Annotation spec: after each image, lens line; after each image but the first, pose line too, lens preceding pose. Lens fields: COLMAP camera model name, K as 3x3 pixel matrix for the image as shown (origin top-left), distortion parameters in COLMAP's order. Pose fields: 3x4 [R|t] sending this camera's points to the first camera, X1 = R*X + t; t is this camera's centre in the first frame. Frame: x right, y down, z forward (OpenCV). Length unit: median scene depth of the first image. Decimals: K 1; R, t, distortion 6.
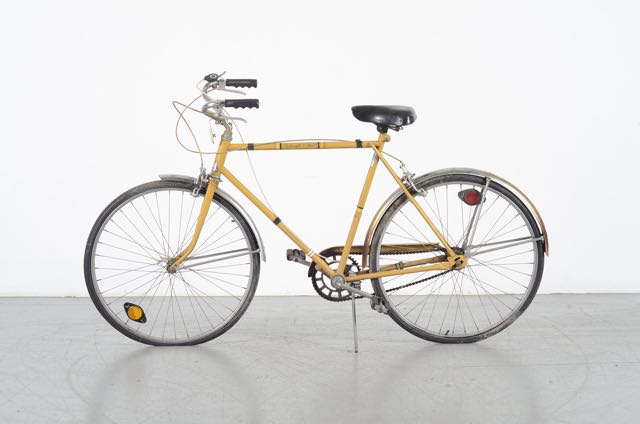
lens RADIAL K [[1464.6, 0, 316.0], [0, 1464.6, 212.8], [0, 0, 1]] dist [0.020744, 0.000000]
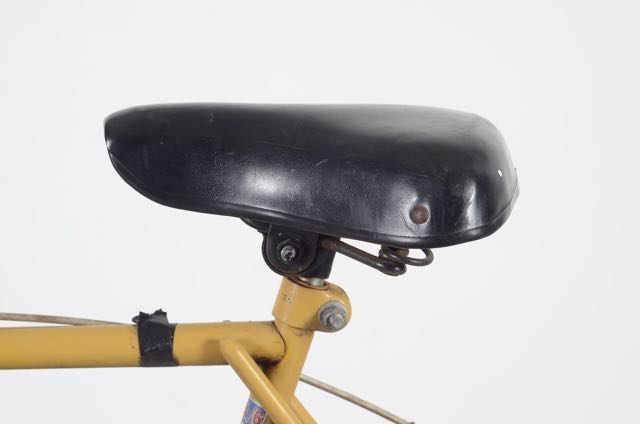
lens RADIAL K [[1464.6, 0, 319.7], [0, 1464.6, 212.7], [0, 0, 1]] dist [0.020744, 0.000000]
pose [[0.999816, 0.018705, 0.004315, 0.130692], [-0.018638, 0.999714, -0.014958, -0.165555], [-0.004593, 0.014875, 0.999879, 2.347468]]
